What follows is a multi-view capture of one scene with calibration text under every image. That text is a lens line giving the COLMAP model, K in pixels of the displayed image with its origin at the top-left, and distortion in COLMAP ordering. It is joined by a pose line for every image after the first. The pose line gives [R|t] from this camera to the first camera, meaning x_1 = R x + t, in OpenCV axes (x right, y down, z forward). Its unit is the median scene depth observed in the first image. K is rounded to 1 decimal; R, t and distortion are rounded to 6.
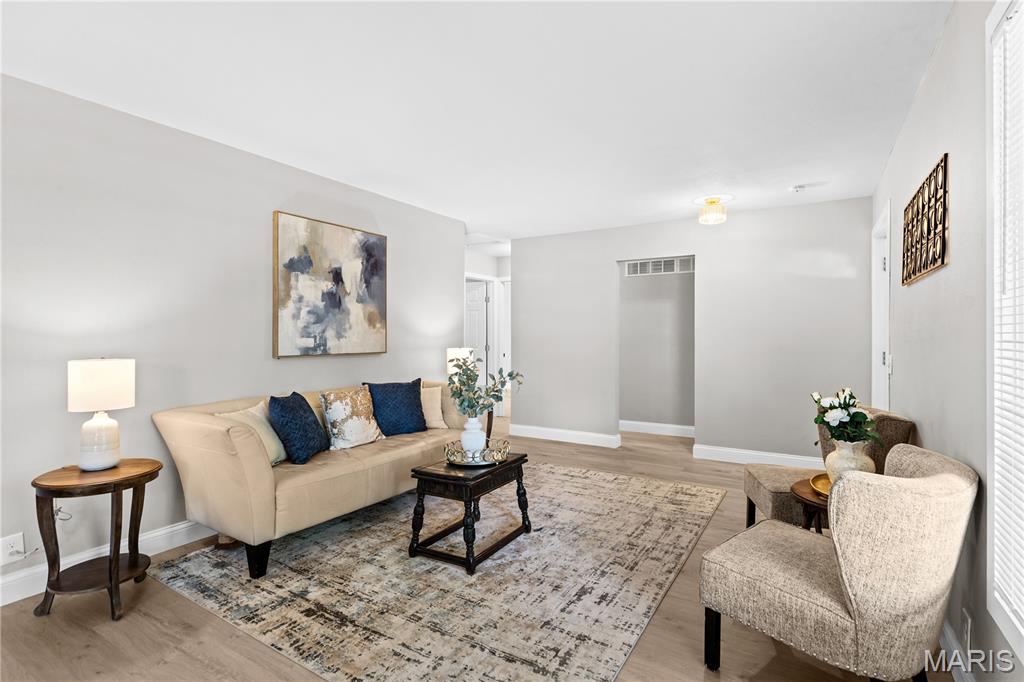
lens RADIAL K [[497.7, 0, 509.8], [0, 497.7, 335.0], [0, 0, 1]] dist [0.008299, -0.003154]
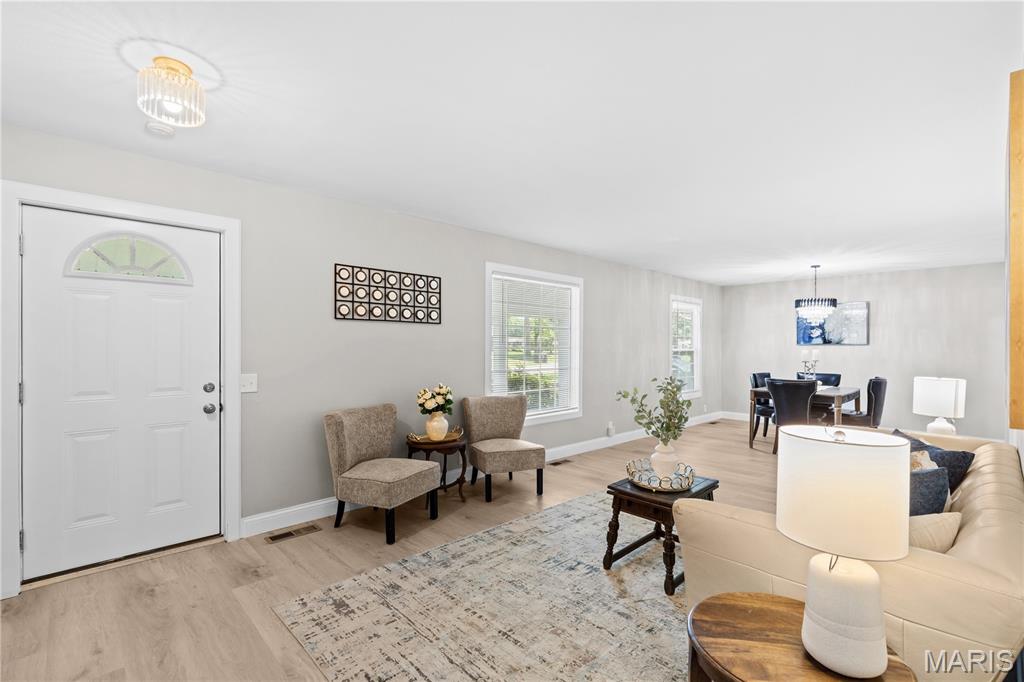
lens RADIAL K [[465.7, 0, 523.7], [0, 465.7, 346.2], [0, 0, 1]] dist [0.002964, -0.002113]
pose [[-0.974291, -0.007319, 0.225176, -0.007079], [-0.008107, 0.999964, -0.002574, -0.017397], [-0.225149, -0.004333, -0.974315, 1.559842]]
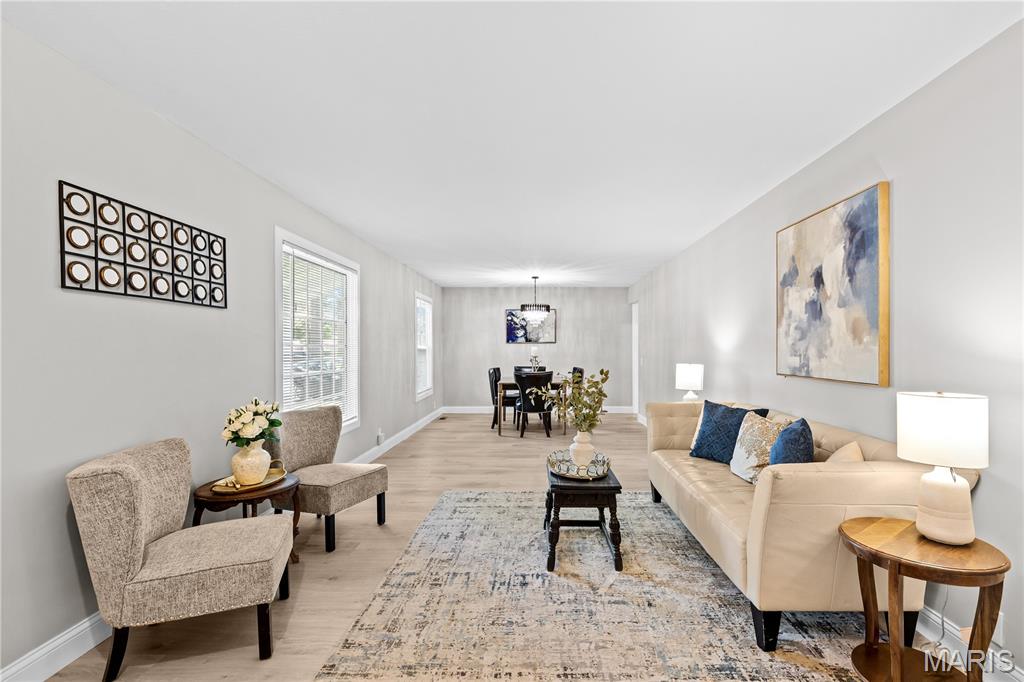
lens RADIAL K [[465.7, 0, 544.9], [0, 465.7, 350.6], [0, 0, 1]] dist [0.002964, -0.002113]
pose [[-0.842935, 0.002936, -0.538007, 0.412824], [0.001147, 0.999993, 0.003660, -0.008088], [0.538014, 0.002468, -0.842932, 1.408538]]
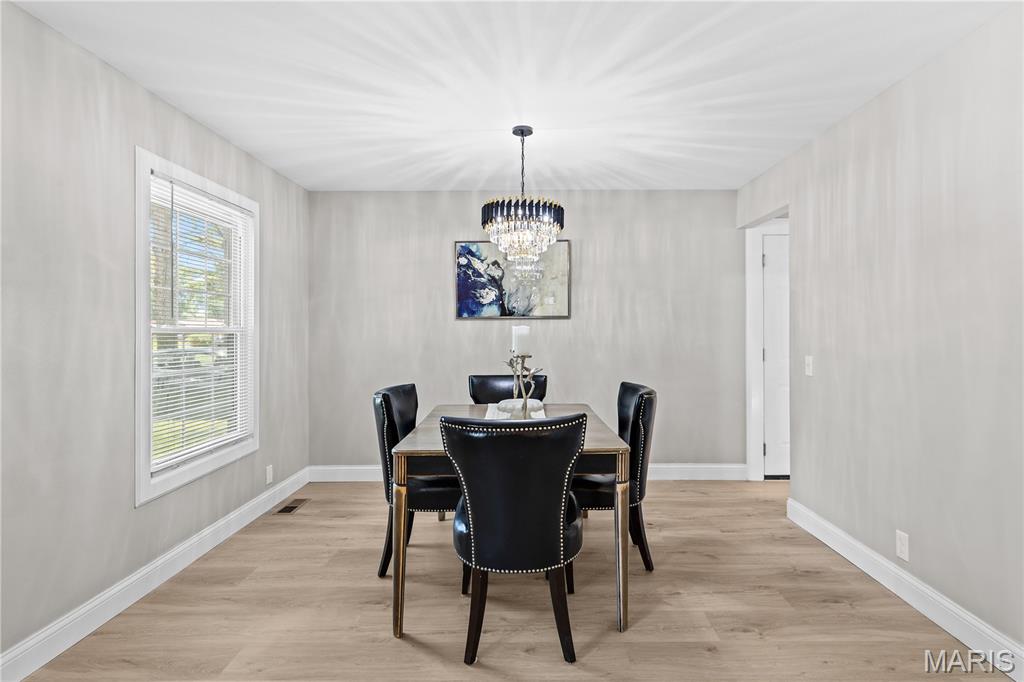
lens RADIAL K [[546.7, 0, 522.7], [0, 546.7, 328.4], [0, 0, 1]] dist [-0.004772, -0.000485]
pose [[-0.855998, -0.001045, -0.516979, -0.222869], [0.001036, 0.999992, -0.003736, -0.011994], [0.516979, -0.003734, -0.855990, 0.373469]]
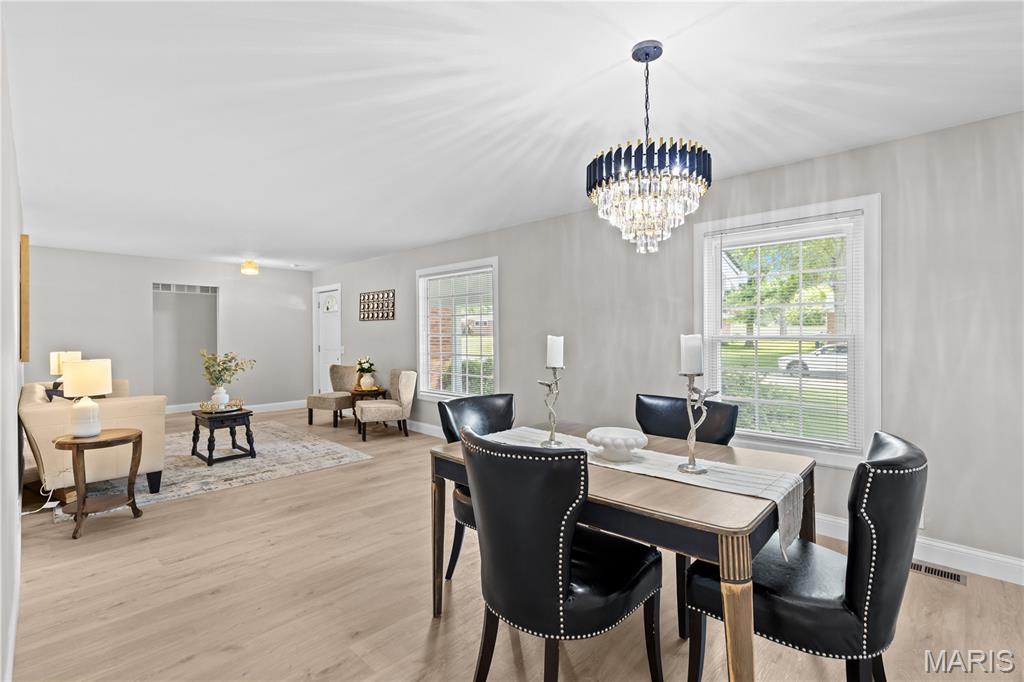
lens RADIAL K [[465.7, 0, 510.3], [0, 465.7, 340.2], [0, 0, 1]] dist [0.002964, -0.002113]
pose [[0.222685, -0.011919, 0.974818, -1.160189], [-0.002559, 0.999915, 0.012810, -0.018109], [-0.974887, -0.005347, 0.222636, -0.301834]]
